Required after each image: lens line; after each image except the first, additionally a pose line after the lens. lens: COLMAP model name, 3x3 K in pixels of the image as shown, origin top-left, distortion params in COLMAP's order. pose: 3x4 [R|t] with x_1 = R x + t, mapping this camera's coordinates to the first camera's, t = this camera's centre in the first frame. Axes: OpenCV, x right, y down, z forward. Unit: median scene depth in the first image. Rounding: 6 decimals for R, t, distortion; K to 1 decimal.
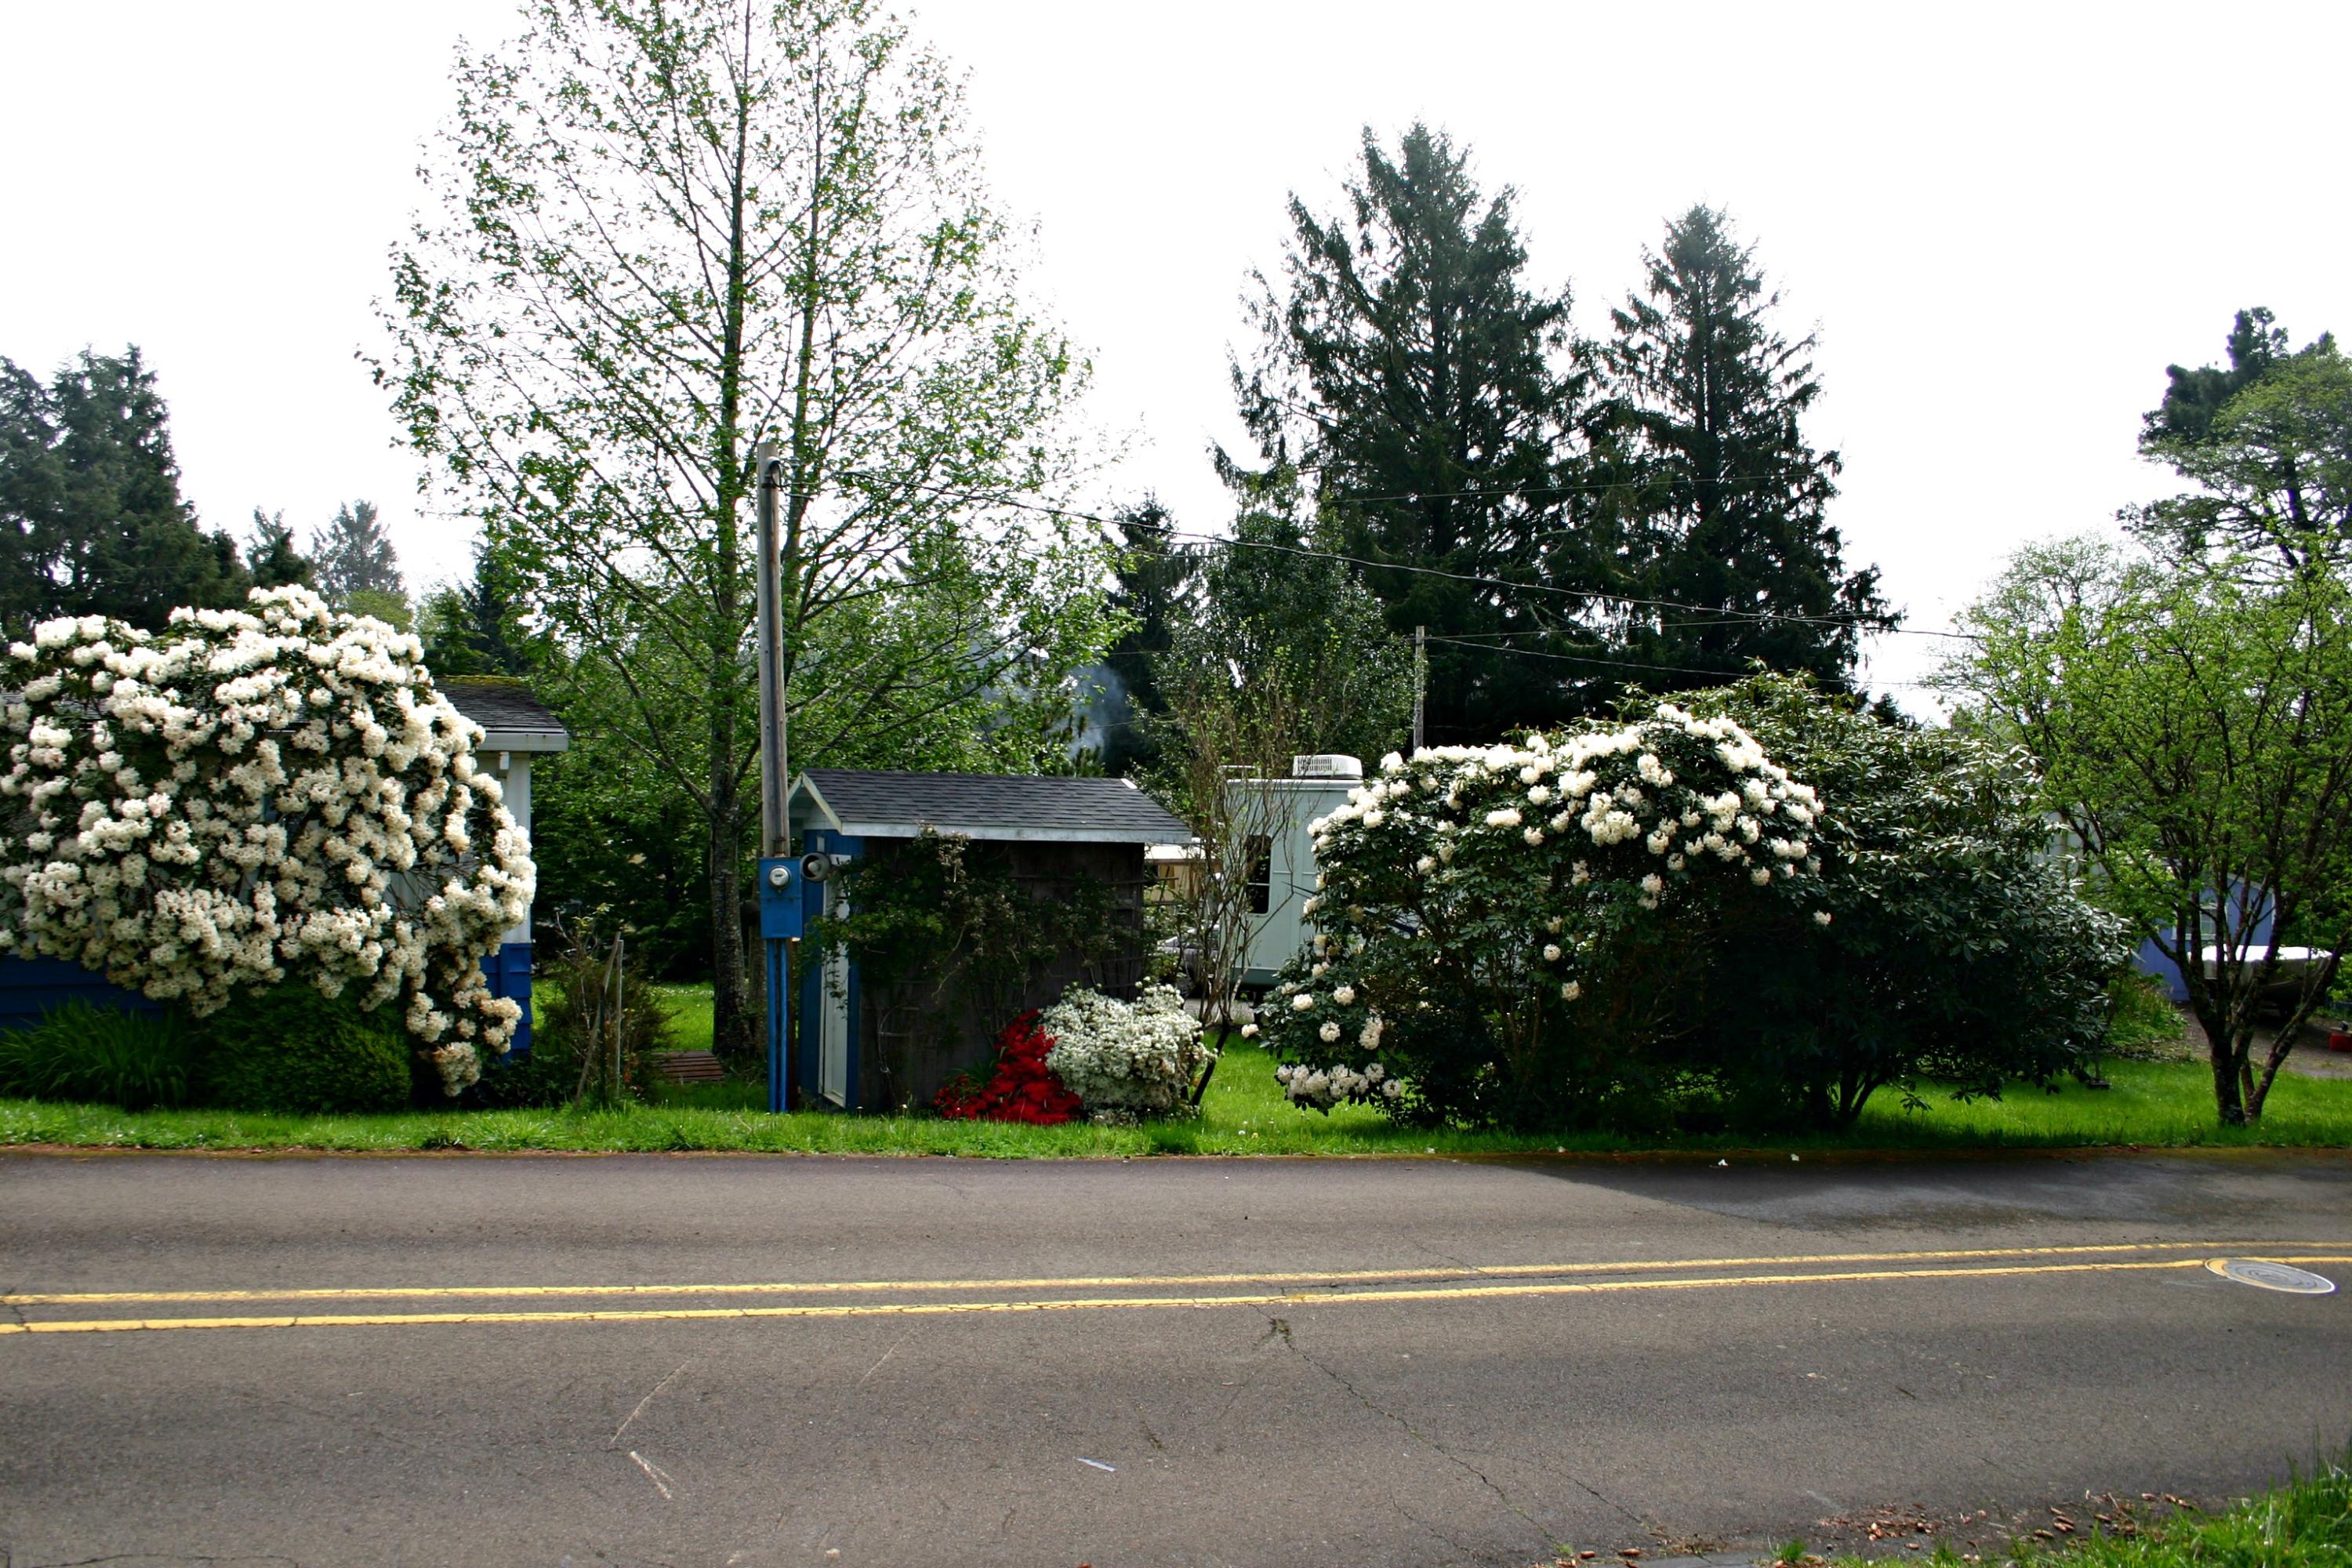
lens RADIAL K [[2013.4, 0, 1177.1], [0, 2013.4, 792.4], [0, 0, 1]] dist [-0.140880, 0.096627]
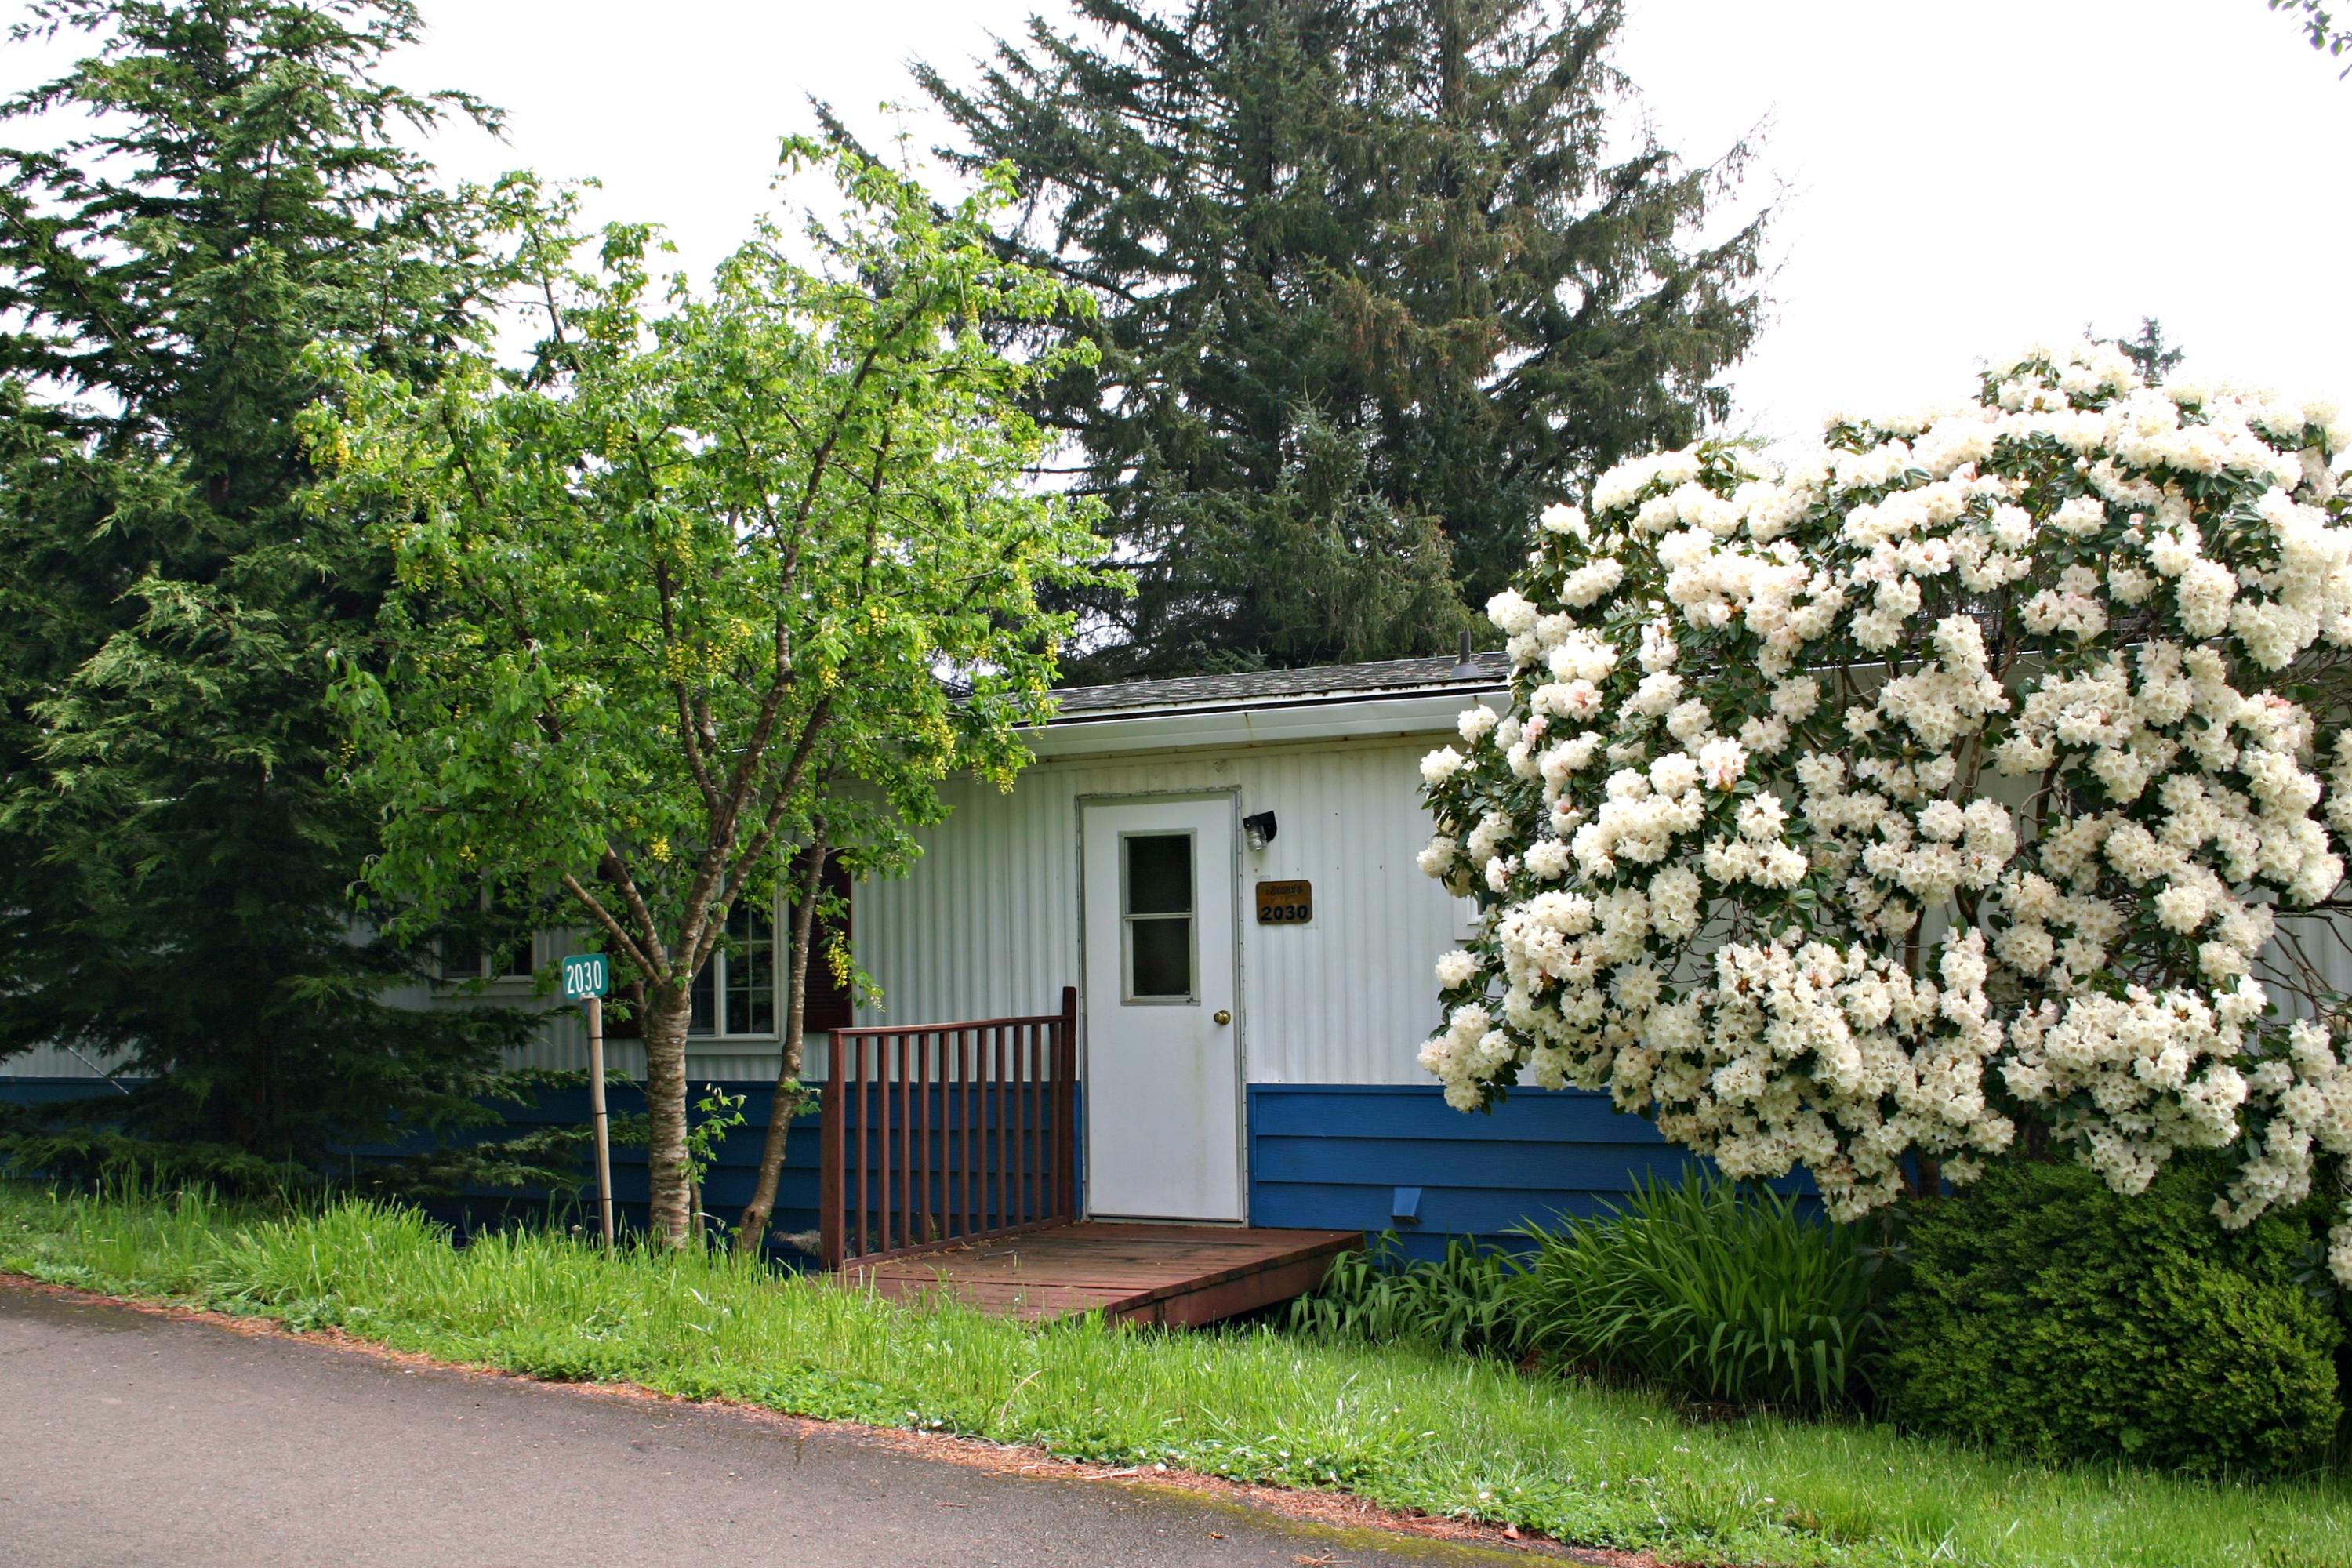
lens RADIAL K [[2268.2, 0, 1198.3], [0, 2268.2, 805.7], [0, 0, 1]] dist [-0.081283, 0.000000]
pose [[0.576205, -0.069666, -0.814331, -0.144121], [0.021593, 0.997310, -0.070041, 0.050172], [0.817020, 0.022775, 0.576159, 0.558303]]
